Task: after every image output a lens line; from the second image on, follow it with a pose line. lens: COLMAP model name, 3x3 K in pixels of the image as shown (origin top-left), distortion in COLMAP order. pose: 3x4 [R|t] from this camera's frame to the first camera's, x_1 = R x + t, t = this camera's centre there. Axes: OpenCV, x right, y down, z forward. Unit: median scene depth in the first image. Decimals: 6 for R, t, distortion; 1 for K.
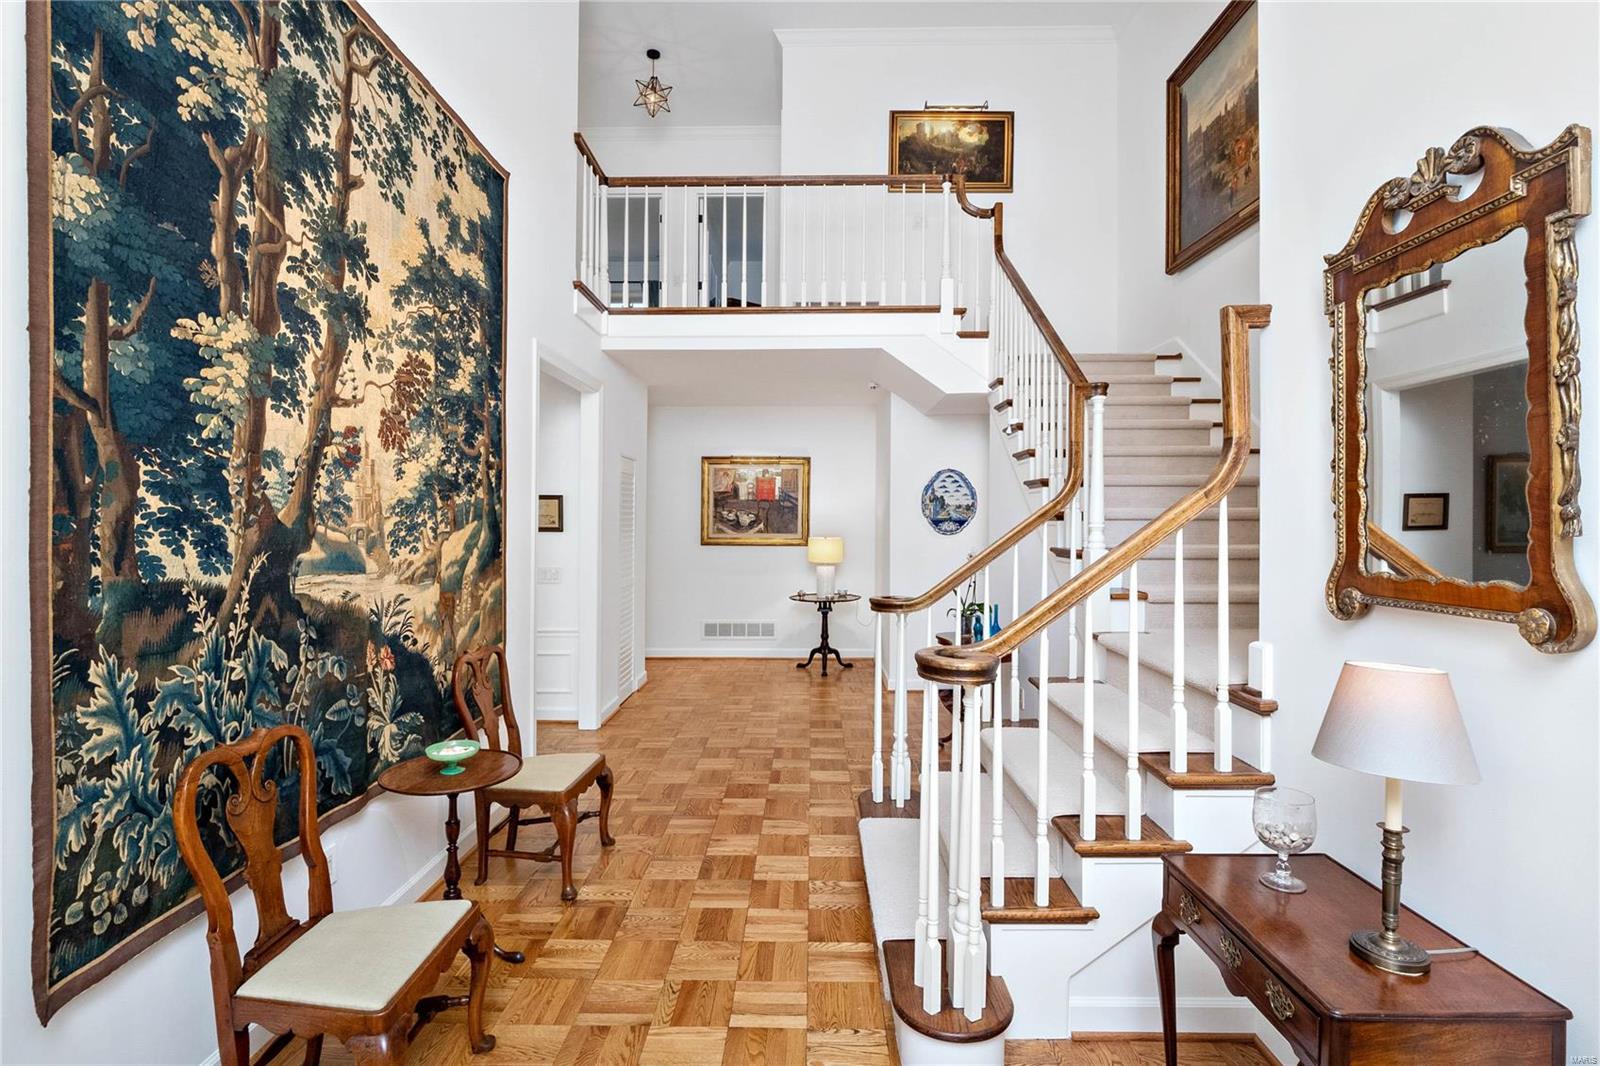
lens RADIAL K [[760.8, 0, 804.2], [0, 760.8, 508.8], [0, 0, 1]] dist [-0.013109, -0.000251]
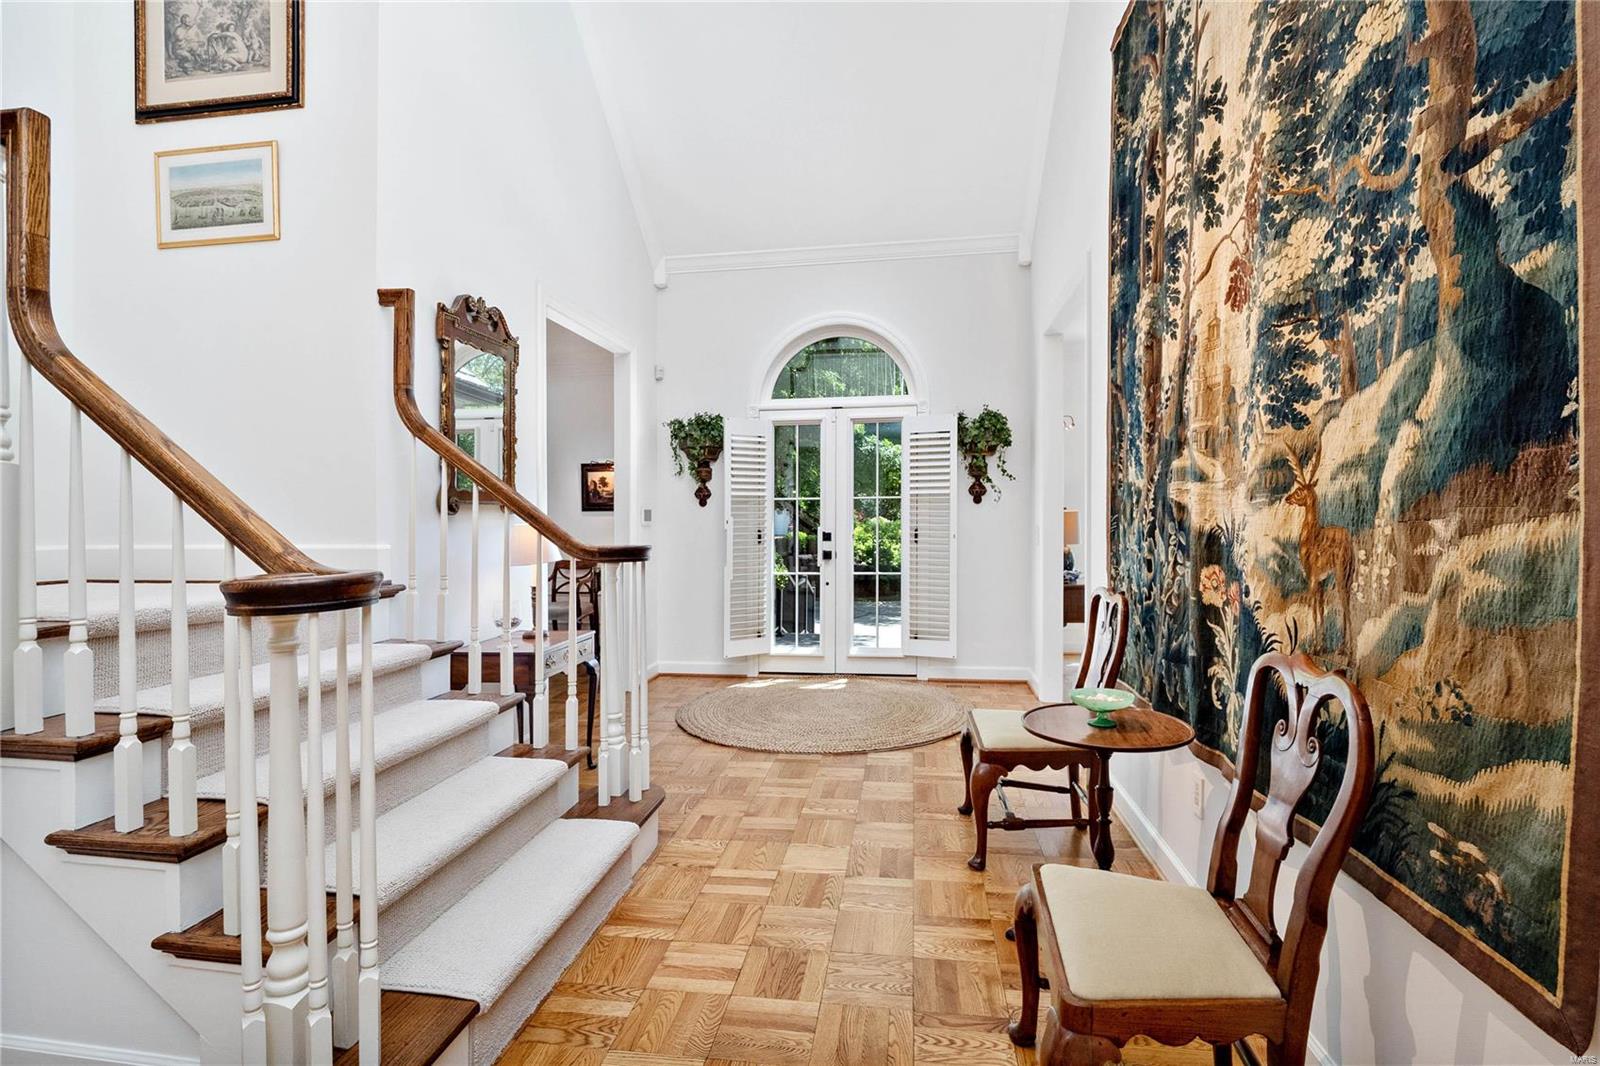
lens RADIAL K [[740.7, 0, 800.0], [0, 740.7, 533.0], [0, 0, 1]] dist [-0.001391, -0.000292]
pose [[-0.992304, 0.002392, 0.123802, -0.208485], [0.002756, 0.999992, 0.002768, 0.119598], [-0.123795, 0.003088, -0.992303, 1.610915]]
